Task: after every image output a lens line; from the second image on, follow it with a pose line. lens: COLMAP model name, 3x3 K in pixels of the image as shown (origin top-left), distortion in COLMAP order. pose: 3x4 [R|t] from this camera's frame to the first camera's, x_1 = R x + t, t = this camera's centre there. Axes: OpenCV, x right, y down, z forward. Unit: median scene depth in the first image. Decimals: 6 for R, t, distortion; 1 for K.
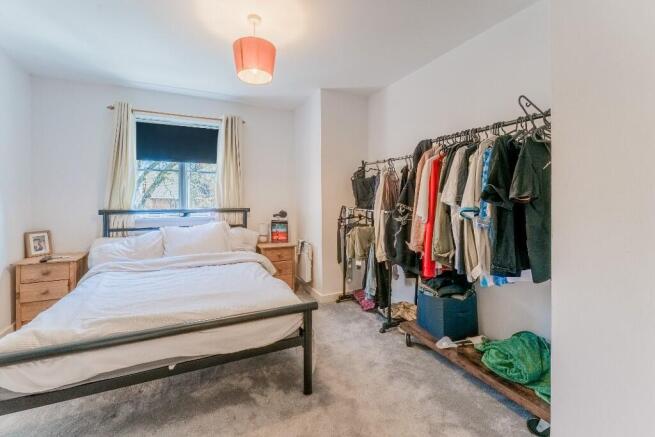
lens RADIAL K [[264.3, 0, 327.5], [0, 264.3, 208.0], [0, 0, 1]] dist [-0.000687, -0.000033]
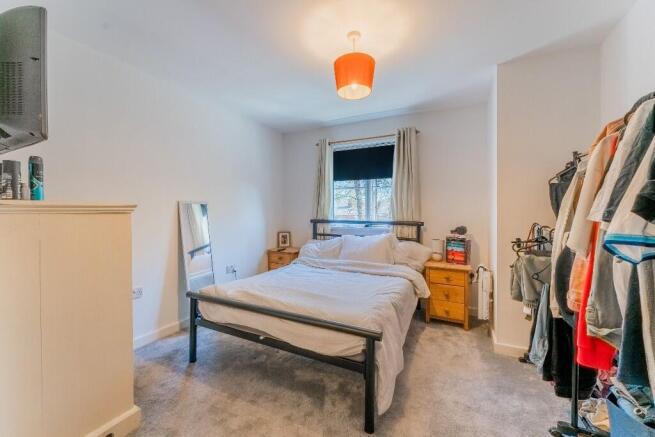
lens RADIAL K [[267.7, 0, 327.5], [0, 267.7, 218.5], [0, 0, 1]] dist [0.000979, -0.000282]
pose [[0.631438, 0.024158, -0.775050, 0.274549], [-0.031109, 0.999499, 0.005810, -0.007545], [0.774802, 0.020443, 0.631873, 0.163050]]
